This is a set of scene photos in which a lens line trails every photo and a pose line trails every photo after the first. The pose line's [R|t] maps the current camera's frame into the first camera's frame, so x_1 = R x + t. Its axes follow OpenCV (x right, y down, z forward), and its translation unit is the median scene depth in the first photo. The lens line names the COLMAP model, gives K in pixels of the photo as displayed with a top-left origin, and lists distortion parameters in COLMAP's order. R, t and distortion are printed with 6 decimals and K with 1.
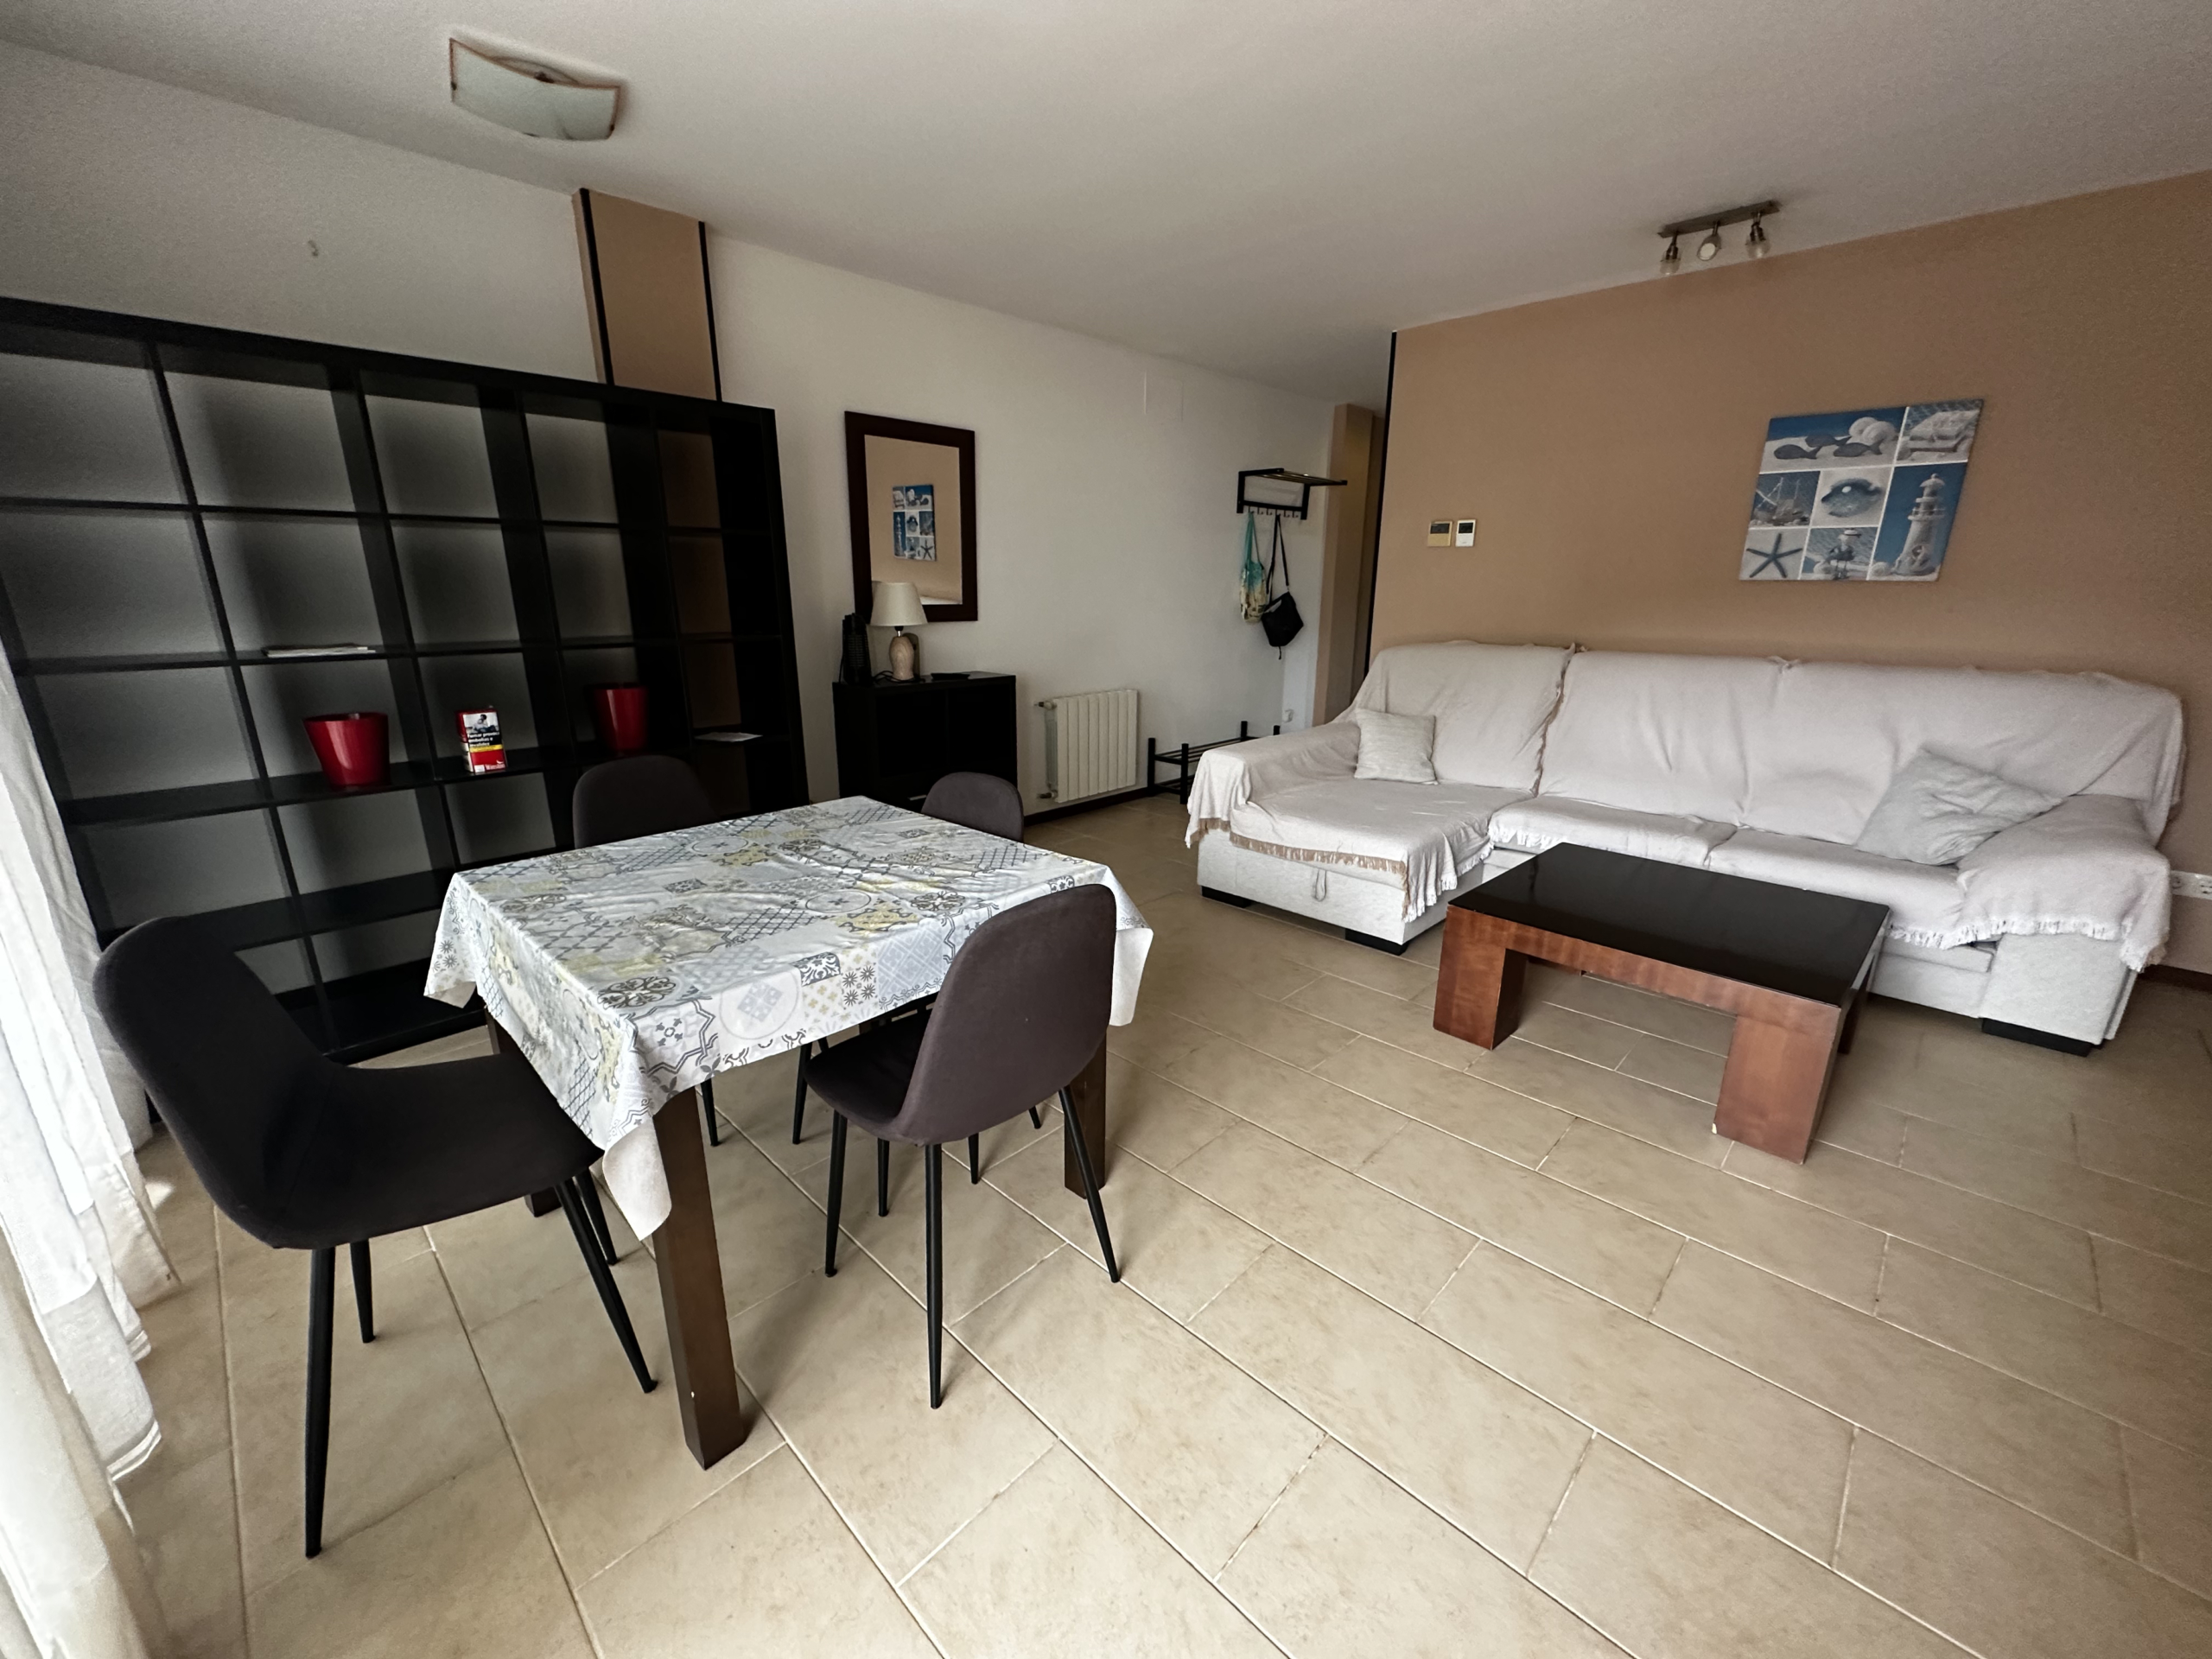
lens RADIAL K [[879.5, 0, 1106.0], [0, 879.5, 829.5], [0, 0, 1]] dist [-0.003040, 0.001938]
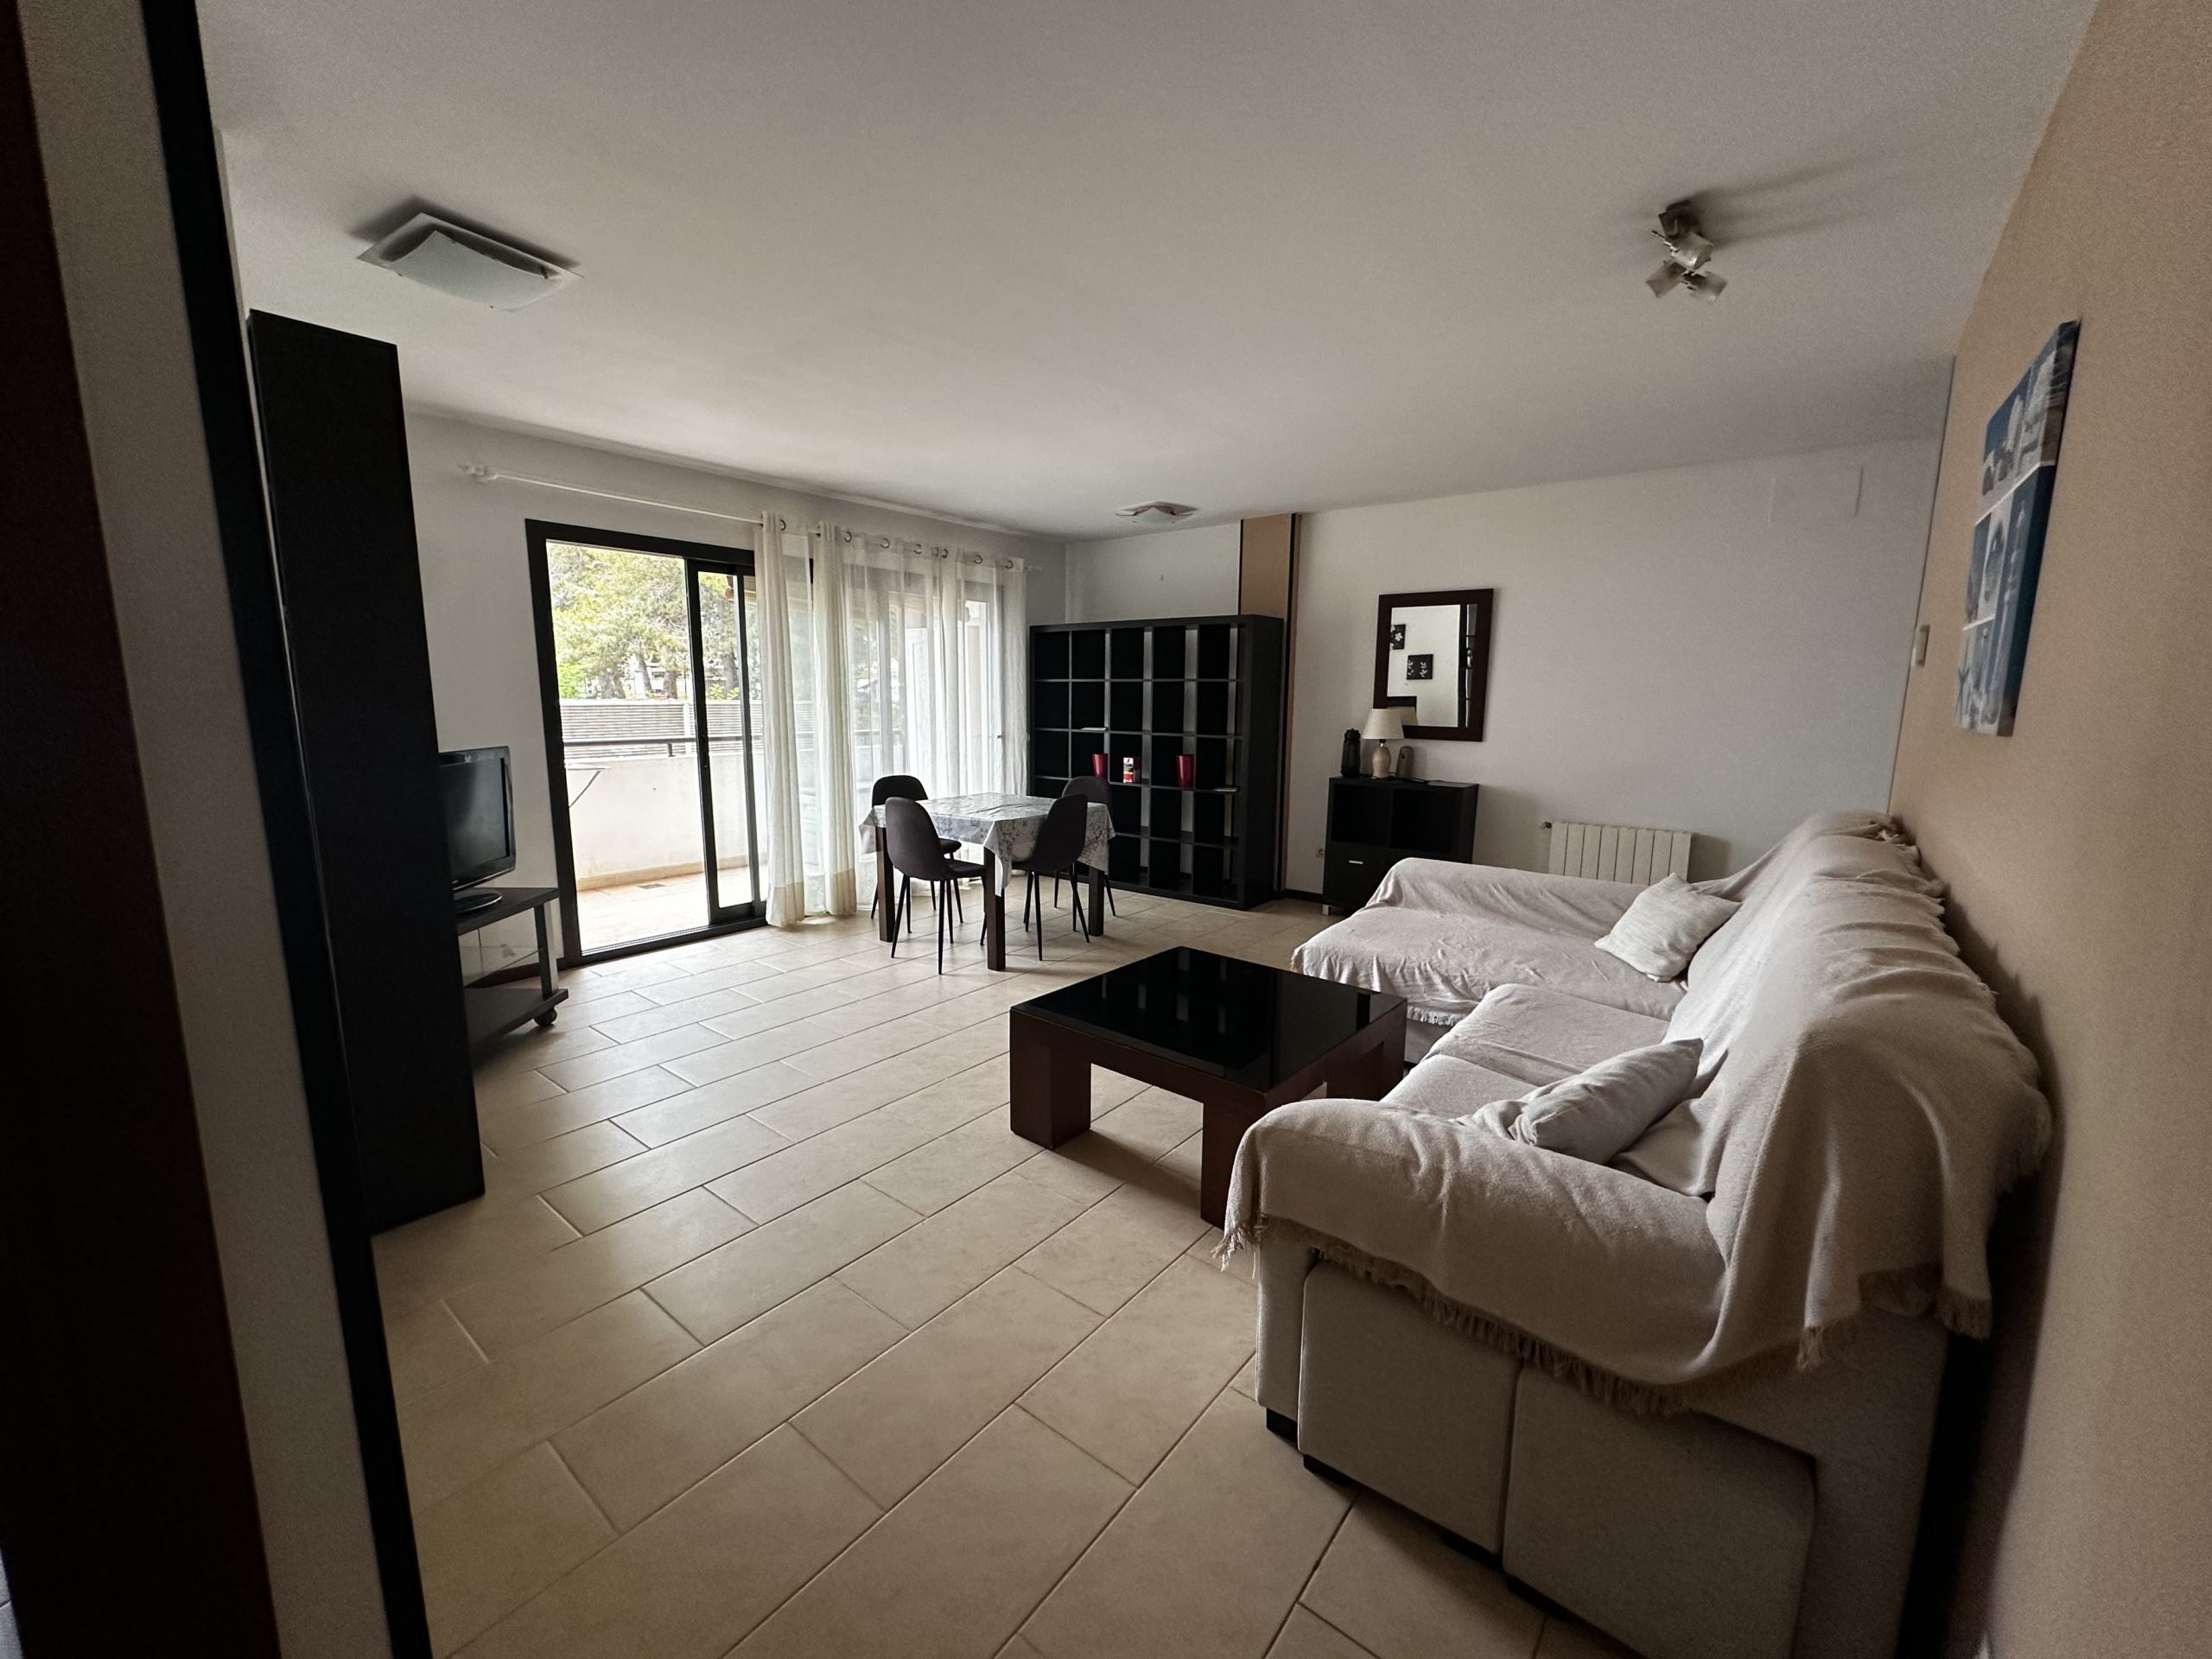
lens RADIAL K [[879.5, 0, 1106.0], [0, 879.5, 829.5], [0, 0, 1]] dist [-0.003040, 0.001938]
pose [[0.093679, 0.151574, -0.983997, 1.107664], [-0.274357, 0.954006, 0.120835, -0.144541], [0.957054, 0.258647, 0.130956, 0.440783]]
